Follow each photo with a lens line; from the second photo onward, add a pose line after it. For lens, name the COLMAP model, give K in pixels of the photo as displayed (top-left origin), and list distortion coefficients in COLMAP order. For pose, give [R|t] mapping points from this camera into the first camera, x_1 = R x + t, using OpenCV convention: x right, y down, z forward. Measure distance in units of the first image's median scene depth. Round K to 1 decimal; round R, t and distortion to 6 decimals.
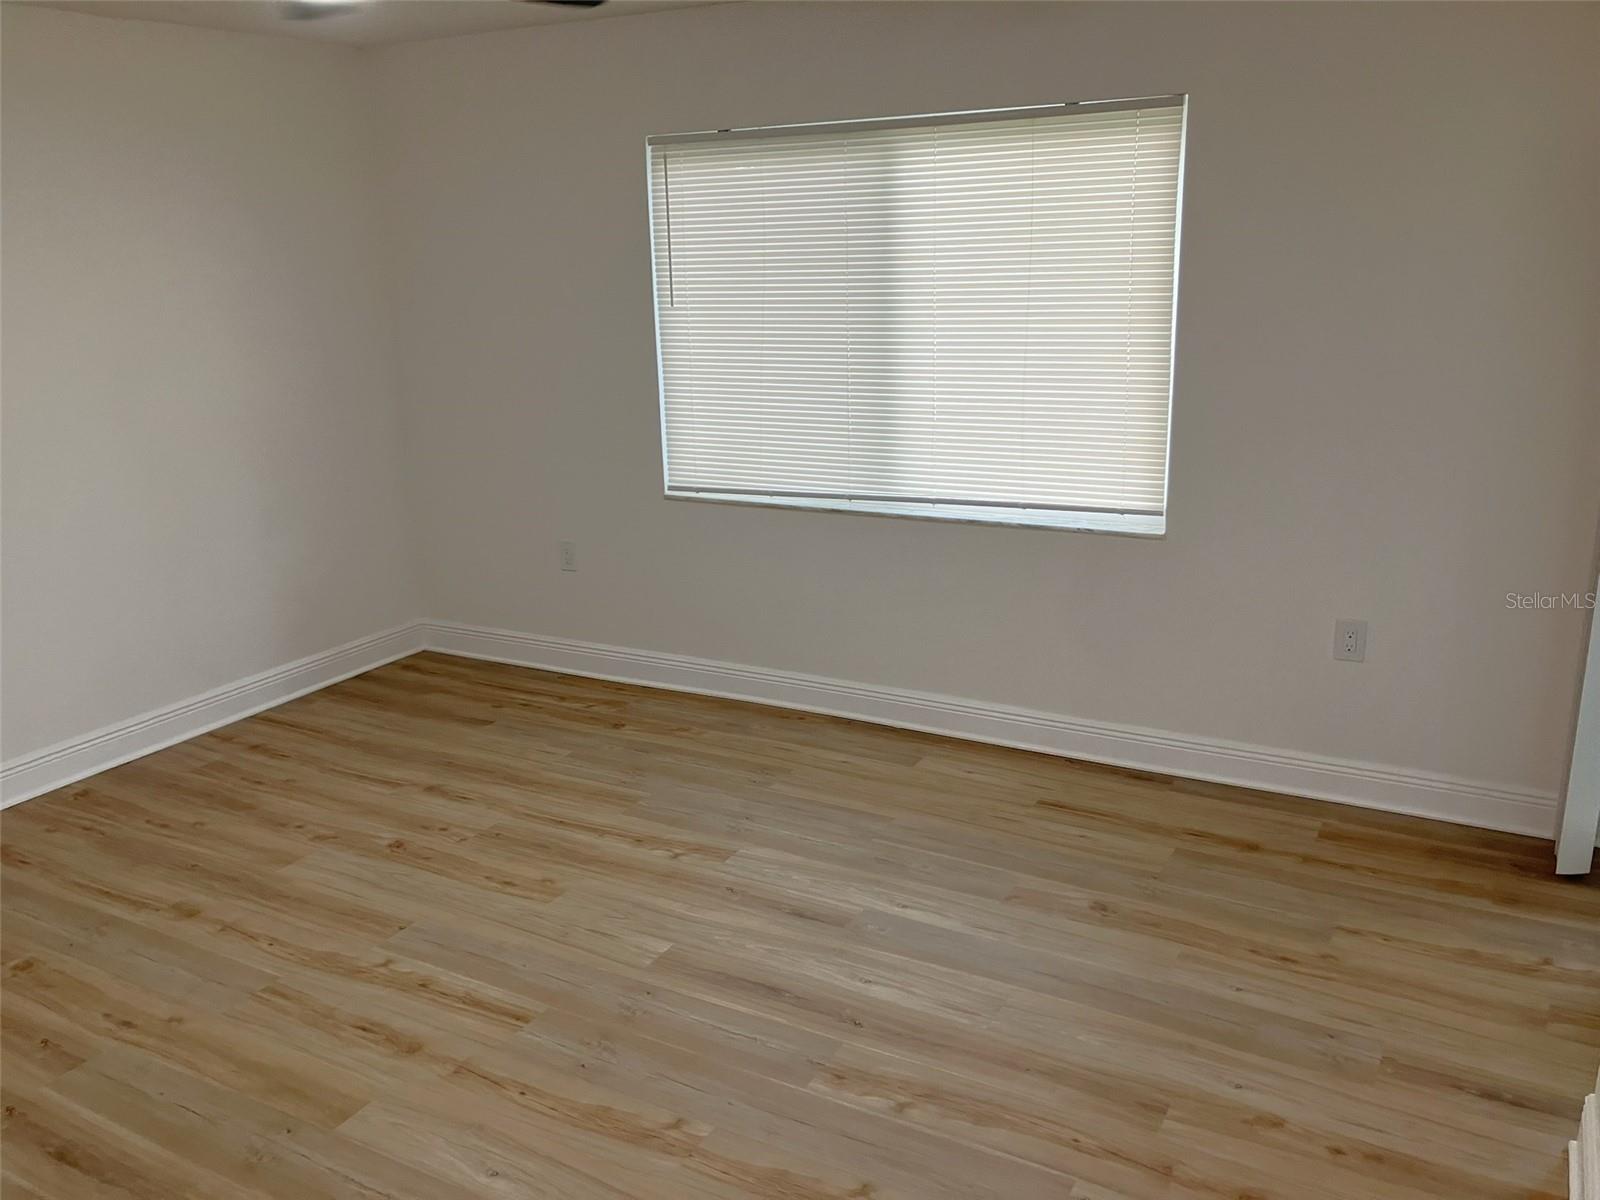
lens RADIAL K [[1312.6, 0, 791.7], [0, 1312.6, 597.4], [0, 0, 1]] dist [0.070156, -0.102220]
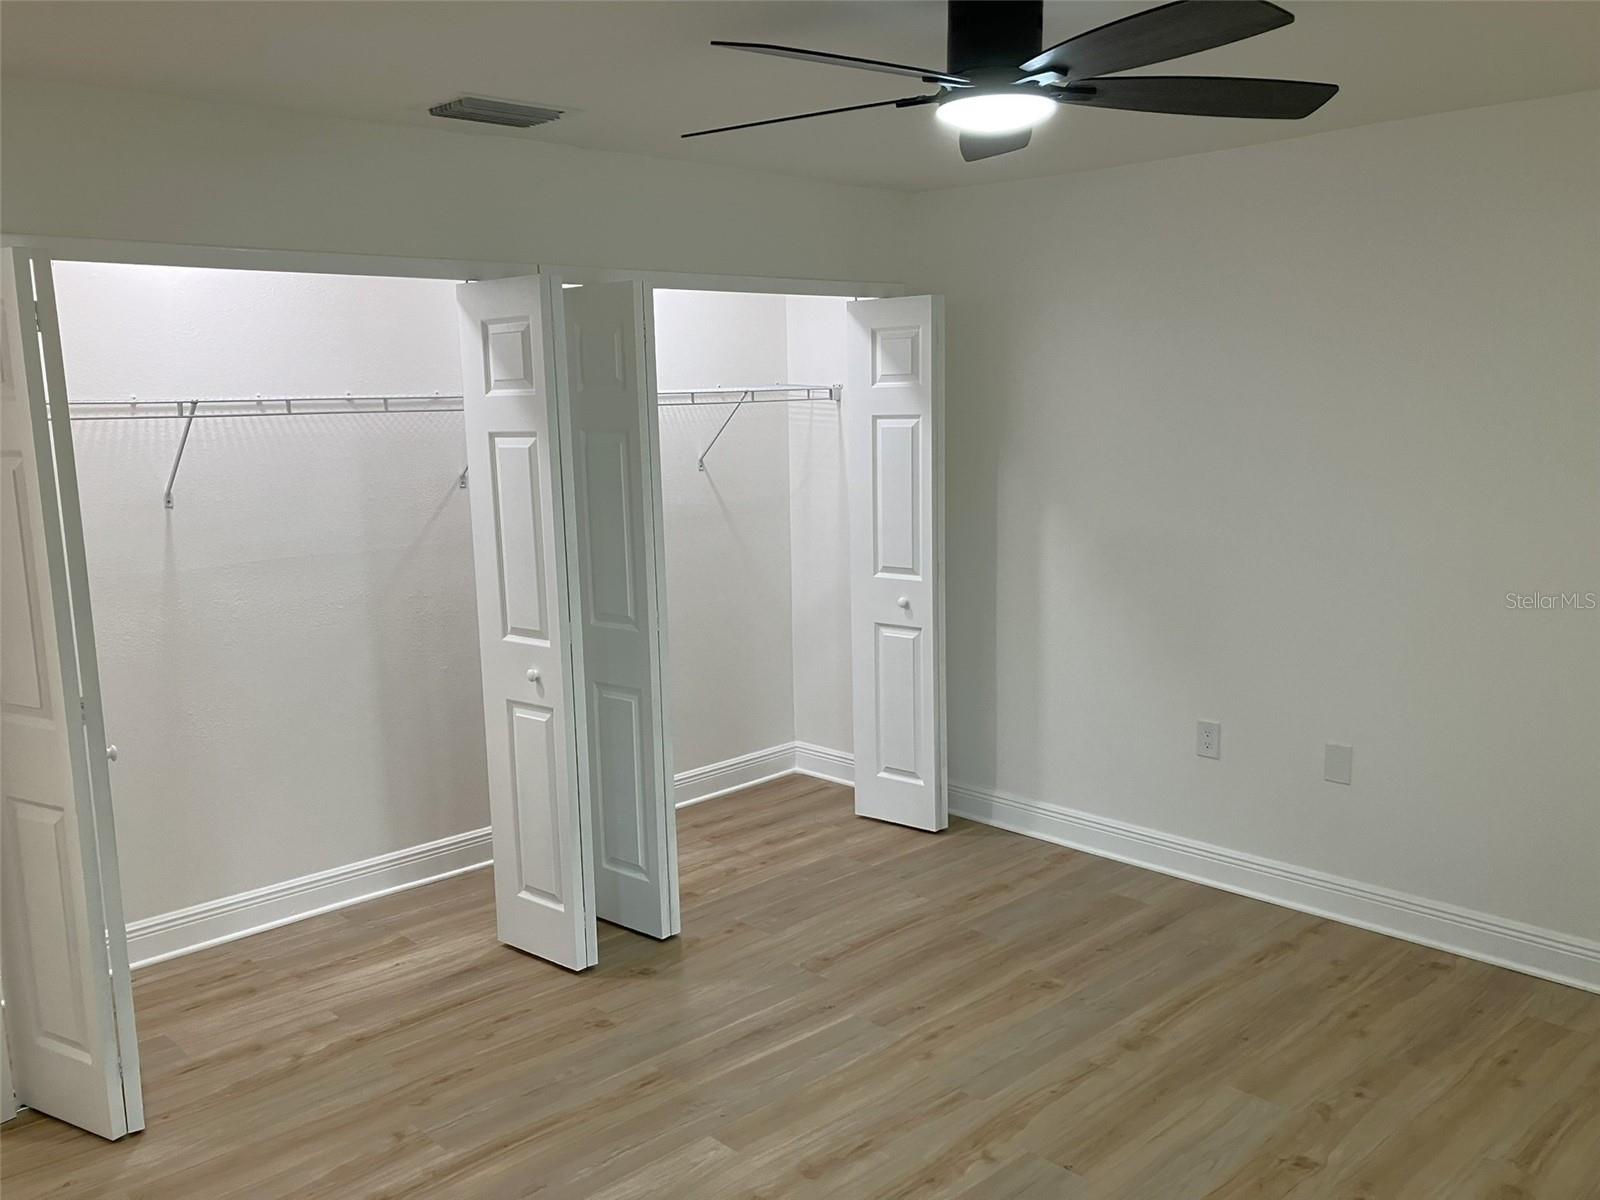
lens RADIAL K [[1312.6, 0, 792.0], [0, 1312.6, 600.7], [0, 0, 1]] dist [0.070156, -0.102220]
pose [[-0.323329, 0.161306, -0.932437, 0.425092], [-0.217951, 0.946178, 0.239259, -0.219910], [0.920845, 0.280585, -0.270770, 0.868633]]
